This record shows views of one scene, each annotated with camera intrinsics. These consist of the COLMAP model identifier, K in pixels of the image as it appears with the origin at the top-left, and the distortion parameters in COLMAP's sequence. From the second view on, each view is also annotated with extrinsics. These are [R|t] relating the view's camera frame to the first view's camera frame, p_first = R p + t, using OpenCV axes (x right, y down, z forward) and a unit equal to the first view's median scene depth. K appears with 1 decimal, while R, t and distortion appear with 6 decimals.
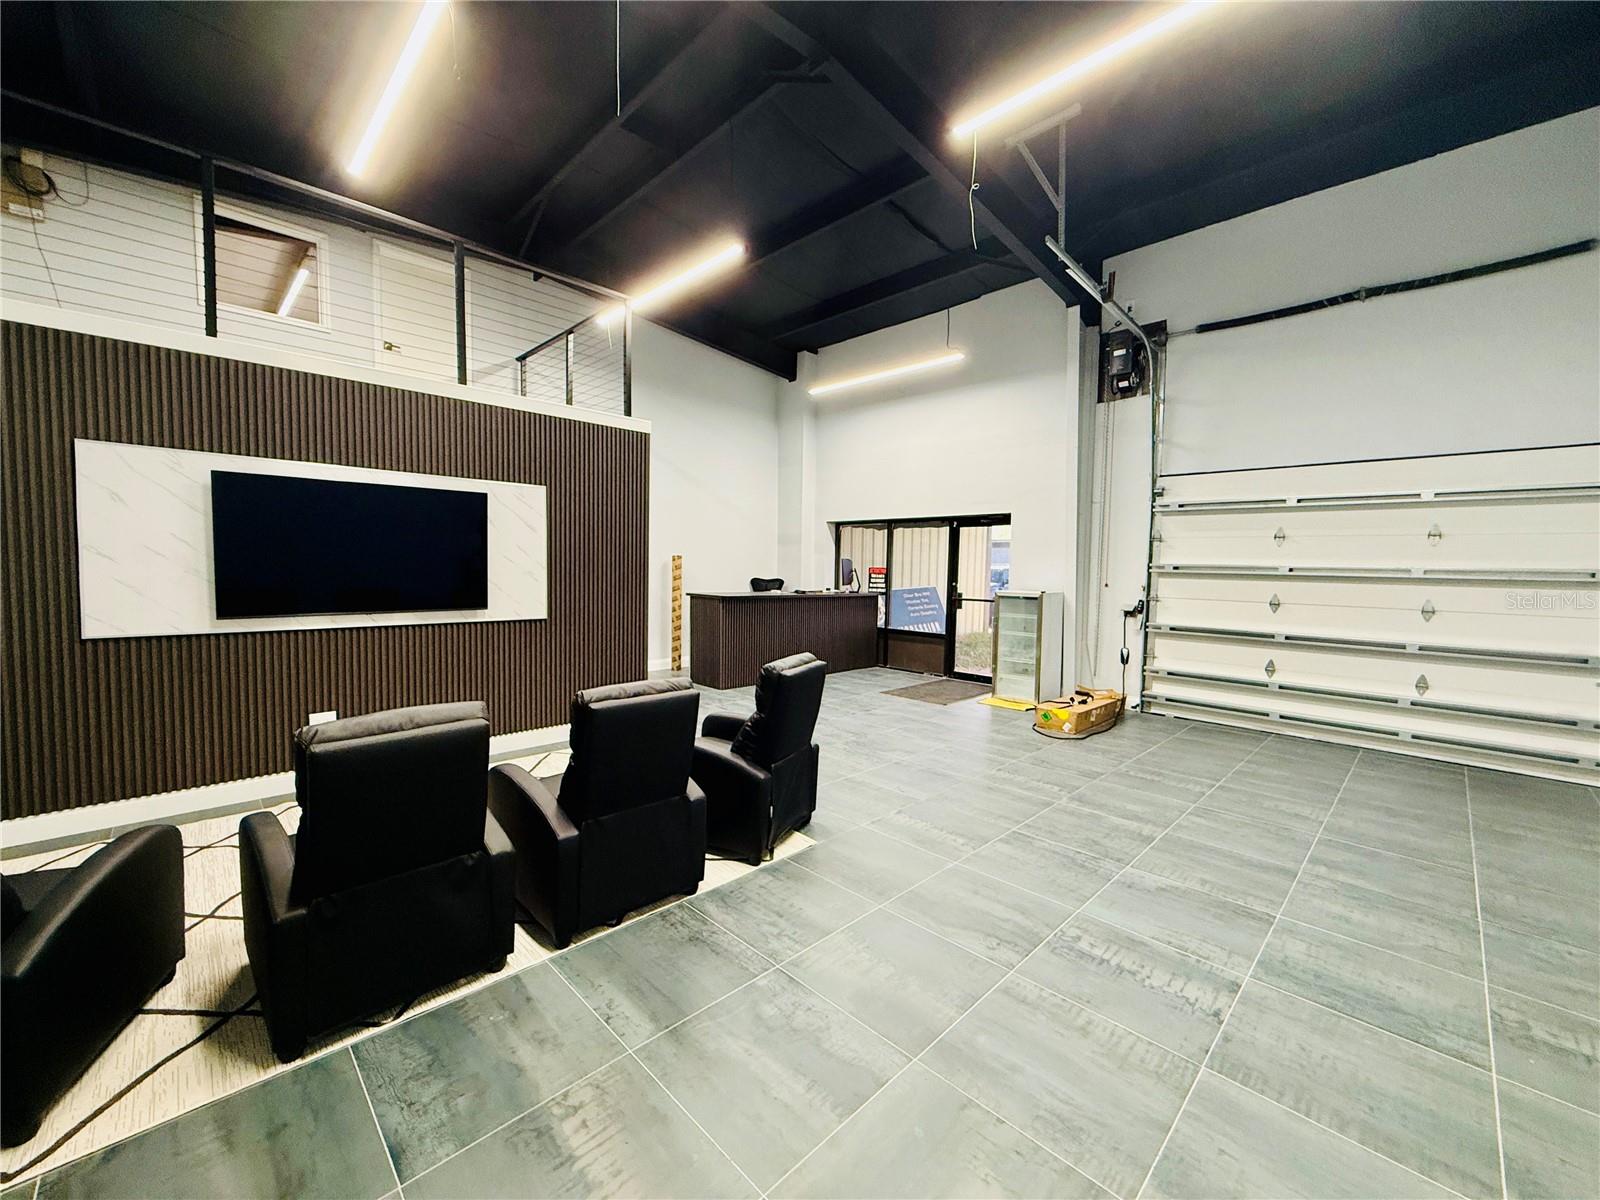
lens RADIAL K [[640.0, 0, 796.5], [0, 640.0, 597.5], [0, 0, 1]] dist [0.000178, 0.000007]
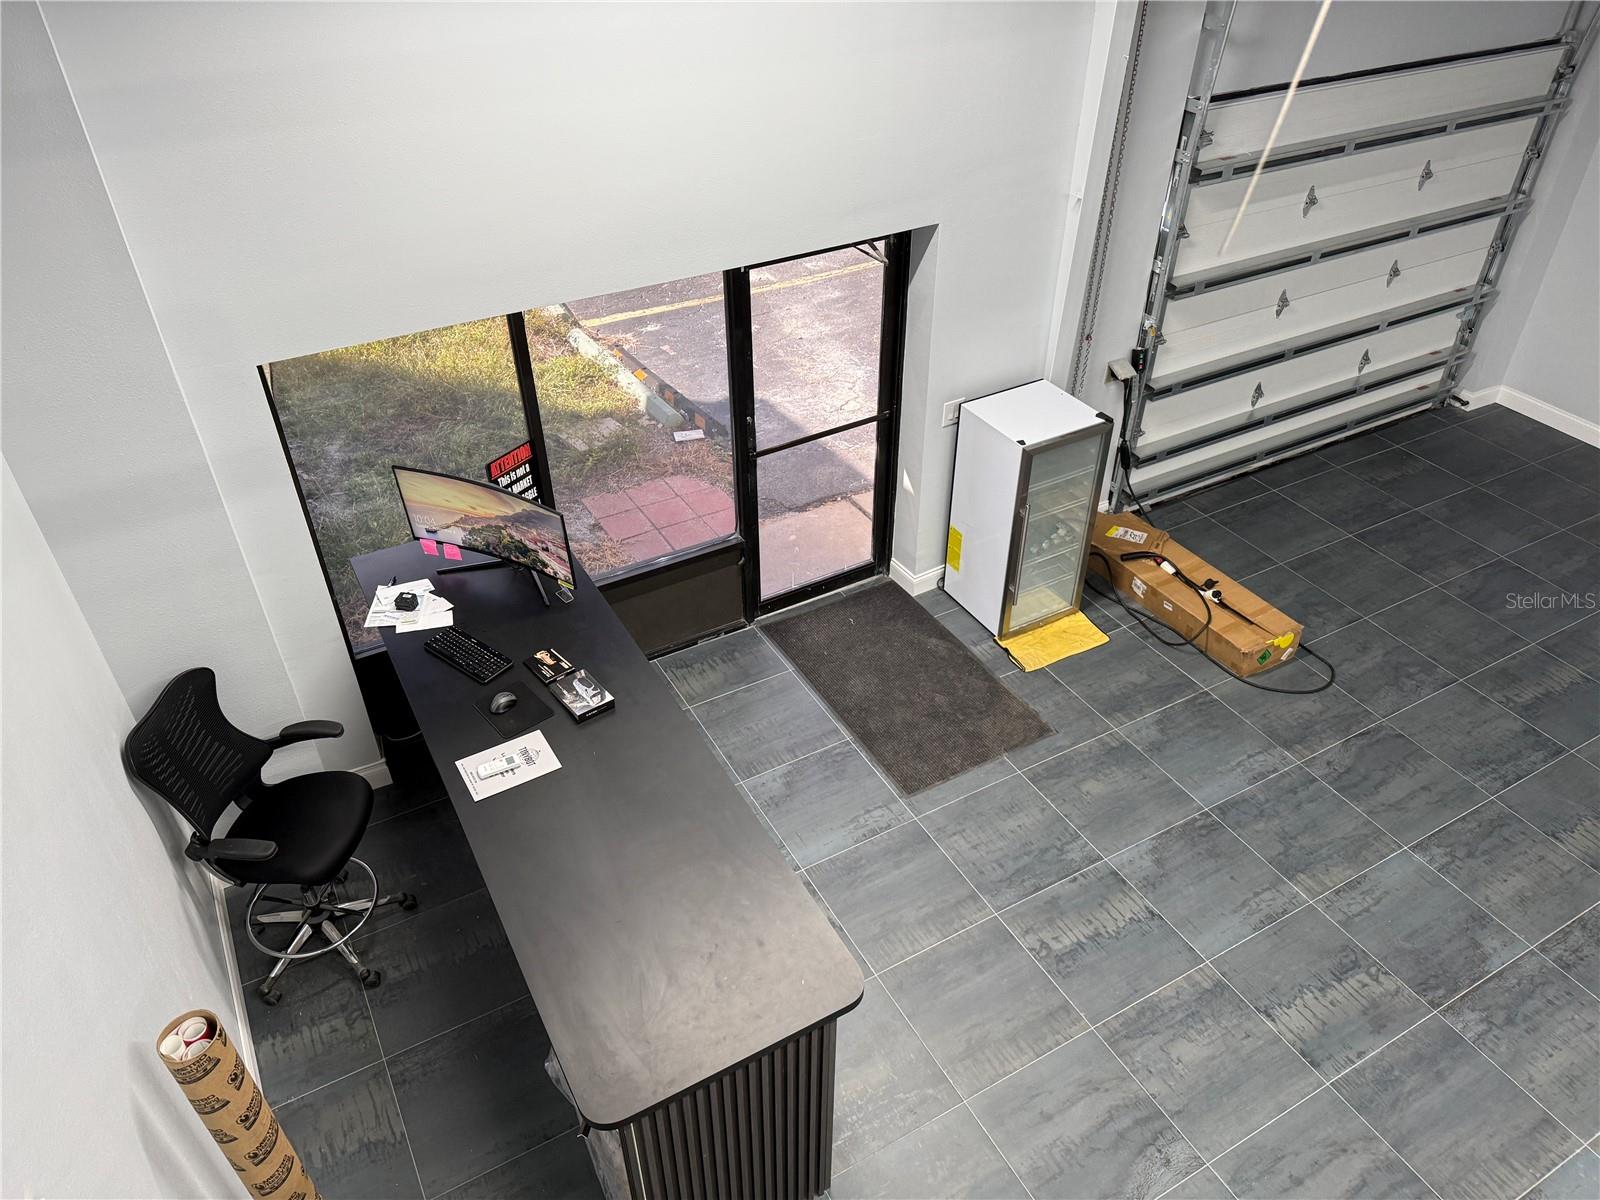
lens RADIAL K [[1123.8, 0, 799.4], [0, 1123.8, 604.3], [0, 0, 1]] dist [0.040696, -0.047644]
pose [[0.266137, -0.605139, 0.750318, -0.537764], [0.057611, 0.786985, 0.614276, -0.593505], [-0.962212, -0.120255, 0.244309, 1.395522]]
